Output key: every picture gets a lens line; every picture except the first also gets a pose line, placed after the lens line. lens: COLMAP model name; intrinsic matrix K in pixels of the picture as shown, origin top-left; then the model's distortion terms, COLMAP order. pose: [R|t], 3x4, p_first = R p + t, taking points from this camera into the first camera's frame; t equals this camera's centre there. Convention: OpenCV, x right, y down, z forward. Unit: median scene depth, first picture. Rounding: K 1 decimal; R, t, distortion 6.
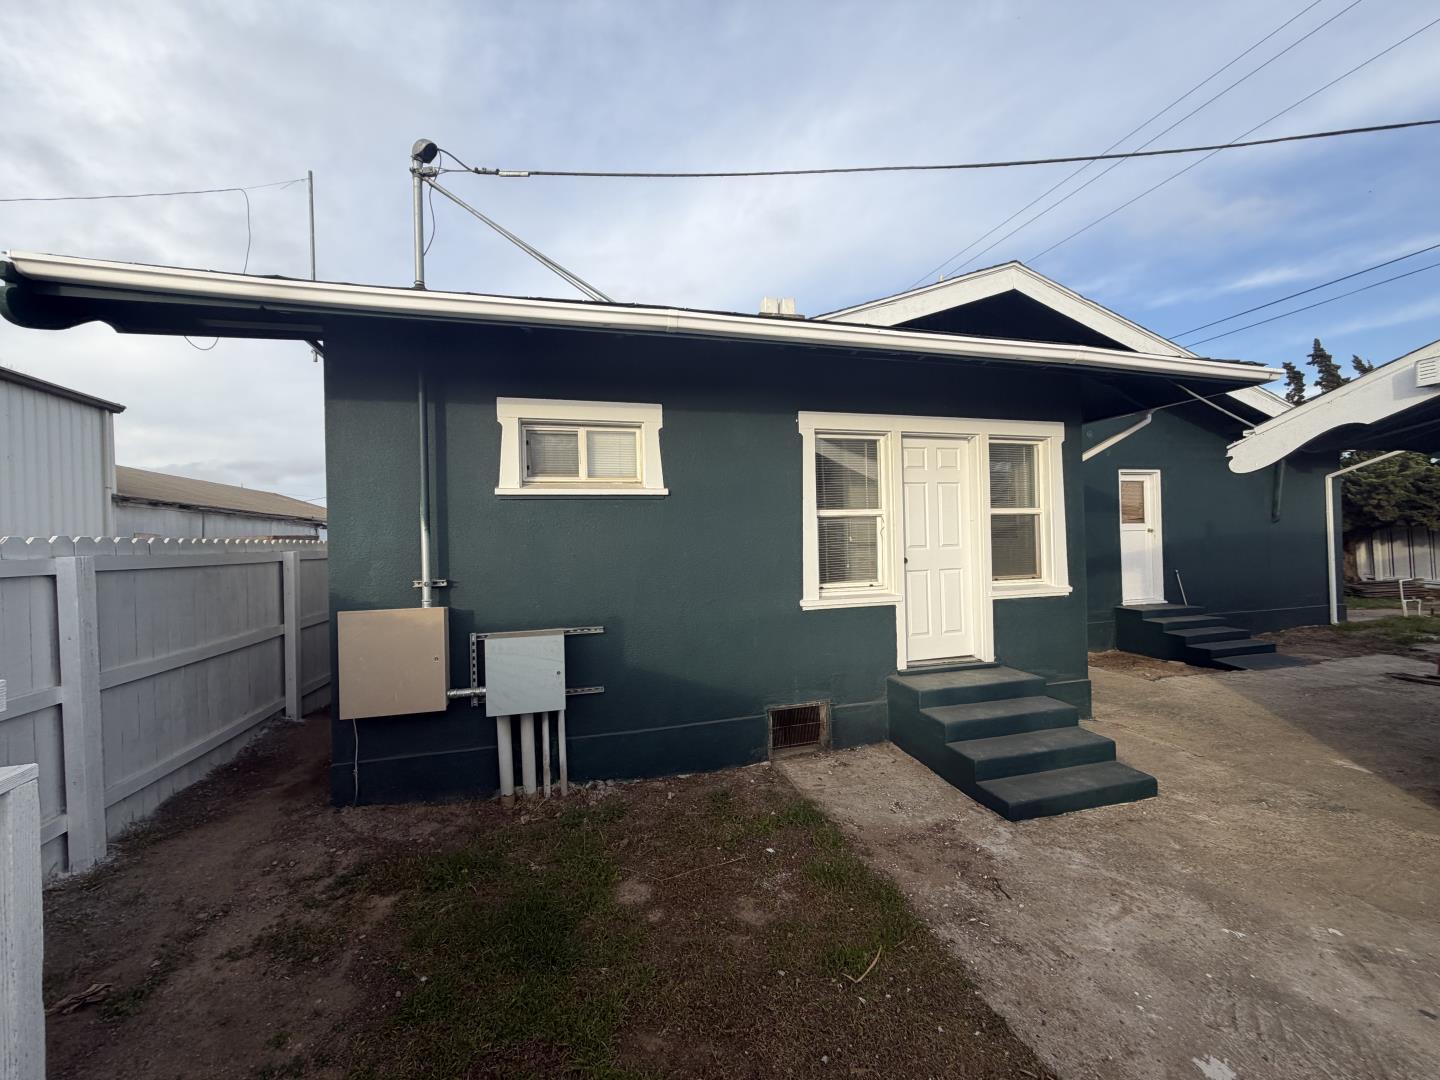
lens RADIAL K [[564.6, 0, 720.0], [0, 564.6, 540.0], [0, 0, 1]] dist [0.000055, 0.000085]
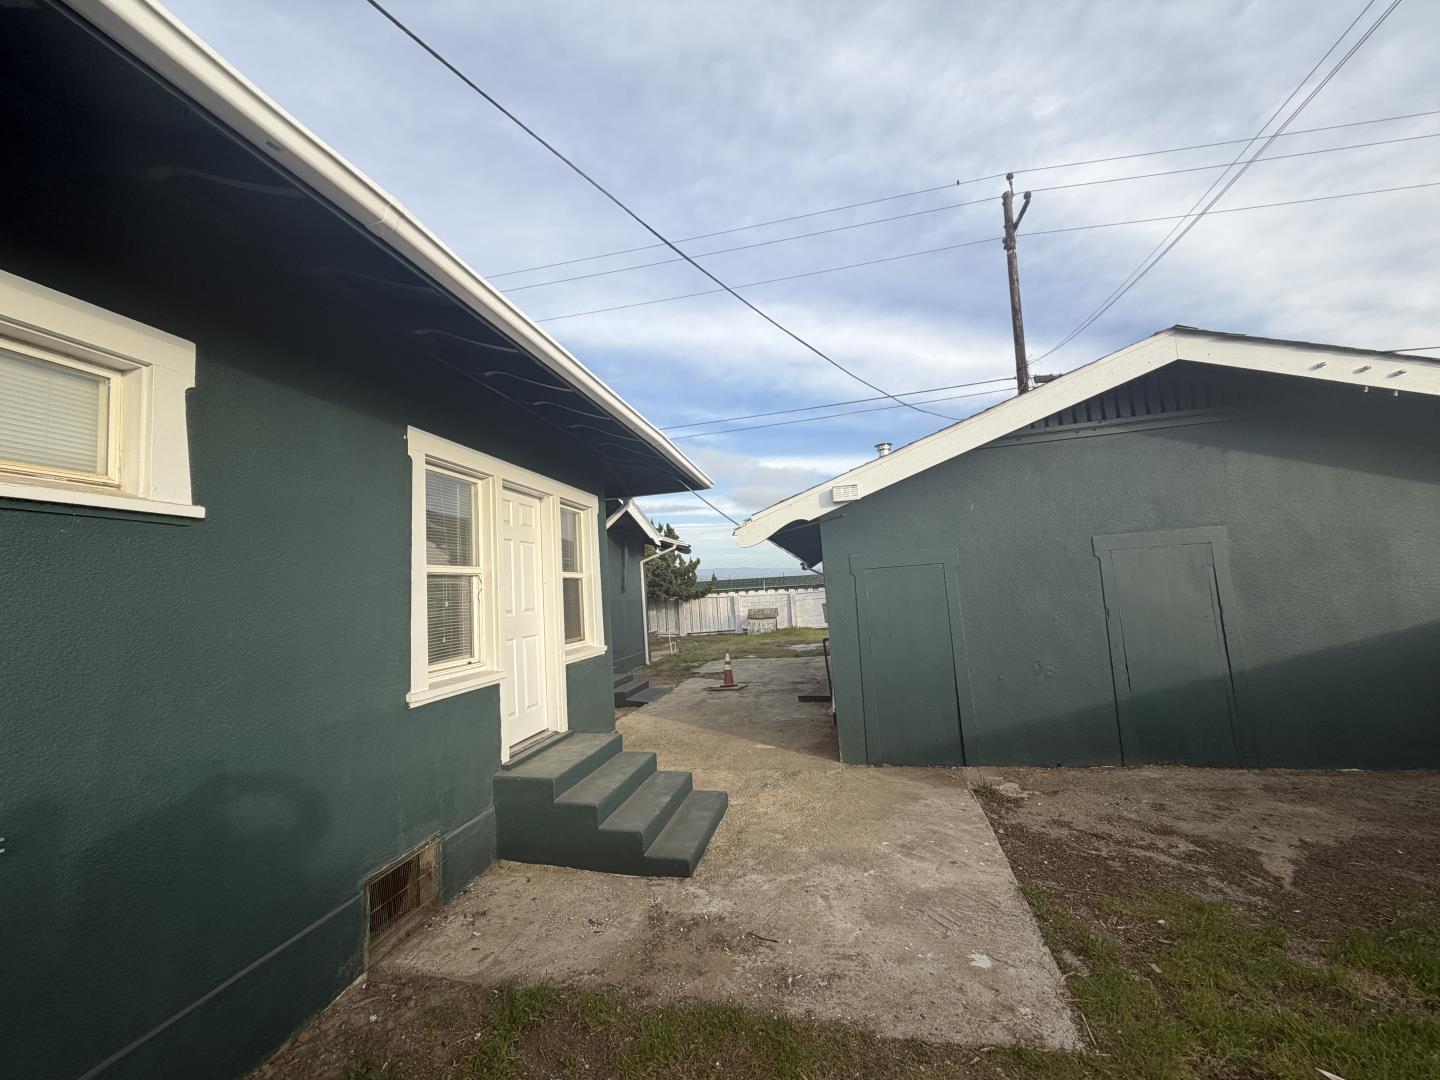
lens RADIAL K [[564.6, 0, 720.0], [0, 564.6, 540.0], [0, 0, 1]] dist [0.000055, 0.000085]
pose [[0.477599, 0.077936, 0.875115, -0.302909], [0.046327, 0.992438, -0.113667, 0.018041], [-0.877356, 0.094829, 0.470377, 0.343095]]
